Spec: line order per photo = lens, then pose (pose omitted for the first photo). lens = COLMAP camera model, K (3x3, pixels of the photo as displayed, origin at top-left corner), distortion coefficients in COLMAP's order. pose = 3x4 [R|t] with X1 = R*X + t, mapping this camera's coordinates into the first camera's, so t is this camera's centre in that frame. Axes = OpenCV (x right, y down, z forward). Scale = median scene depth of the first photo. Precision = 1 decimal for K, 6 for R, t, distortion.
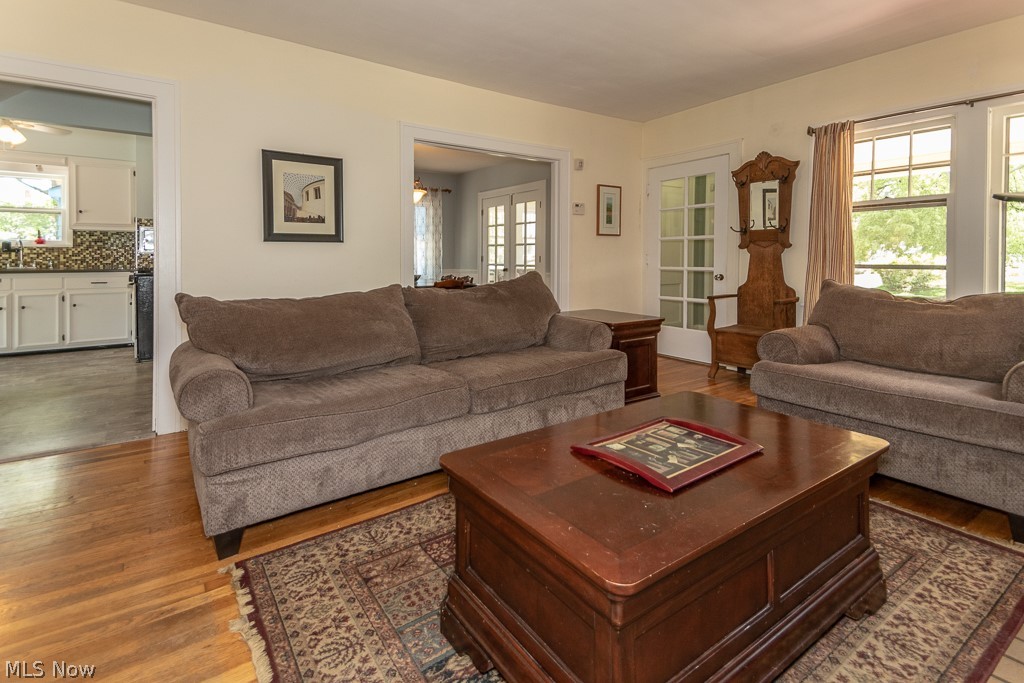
lens RADIAL K [[489.7, 0, 521.8], [0, 489.7, 259.4], [0, 0, 1]] dist [0.047768, -0.006463]
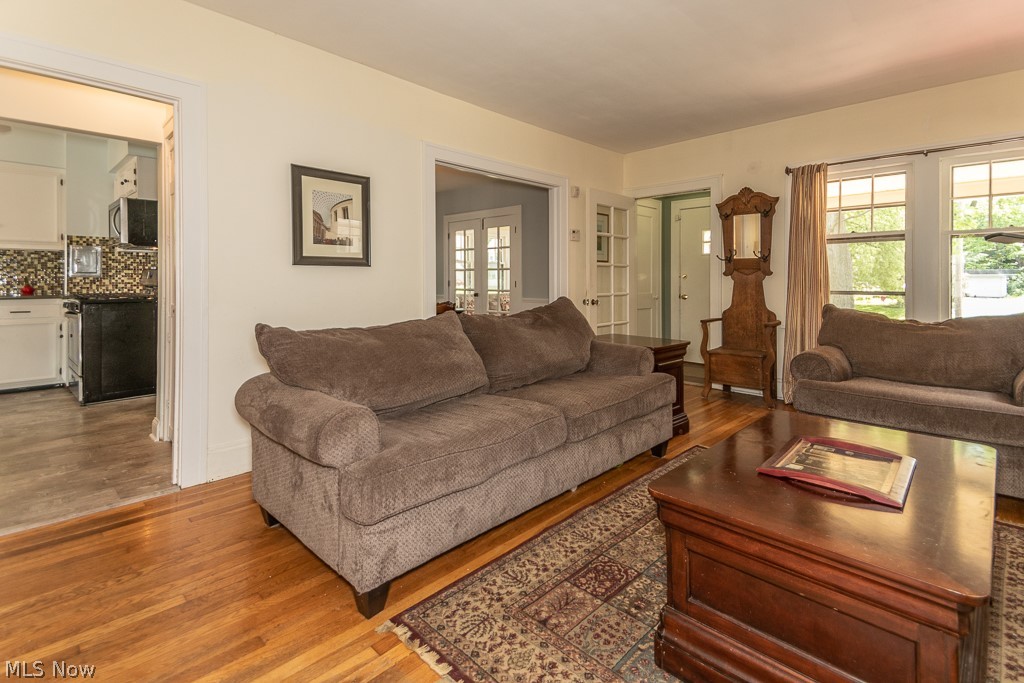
lens RADIAL K [[489.7, 0, 510.5], [0, 489.7, 277.4], [0, 0, 1]] dist [0.047768, -0.006463]
pose [[0.982170, 0.005531, 0.187913, -0.280916], [-0.003124, 0.999909, -0.013102, -0.002838], [-0.187969, 0.012281, 0.982098, 0.033351]]
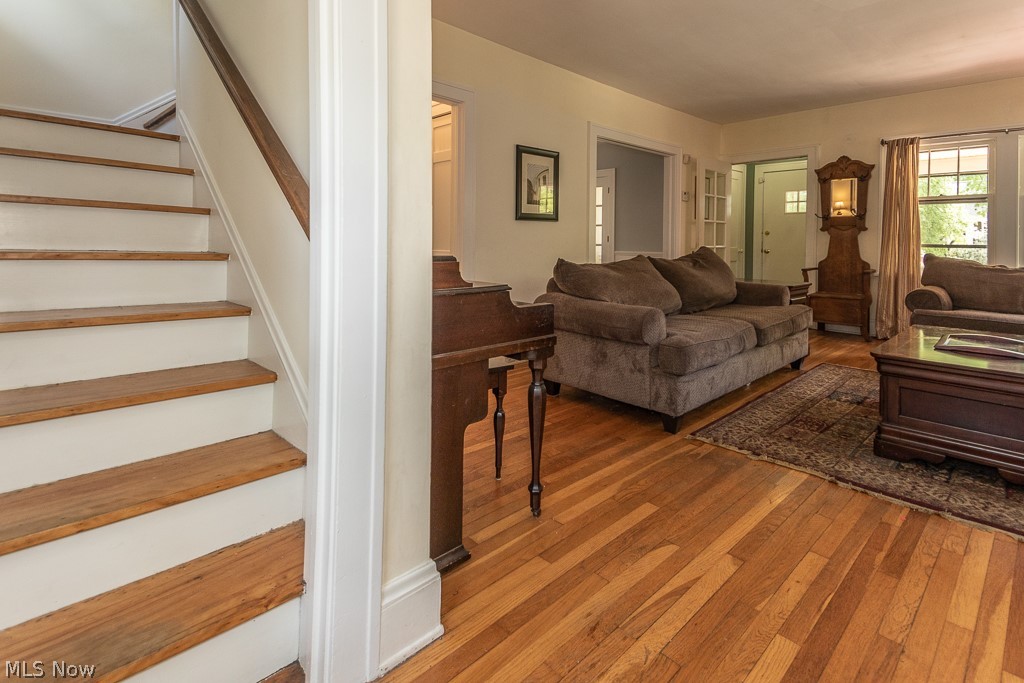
lens RADIAL K [[483.4, 0, 503.3], [0, 483.4, 242.8], [0, 0, 1]] dist [0.002145, -0.001546]
pose [[0.993353, 0.011295, 0.114556, -0.646442], [-0.011898, 0.999919, 0.004584, 0.014578], [-0.114495, -0.005917, 0.993406, -0.171111]]
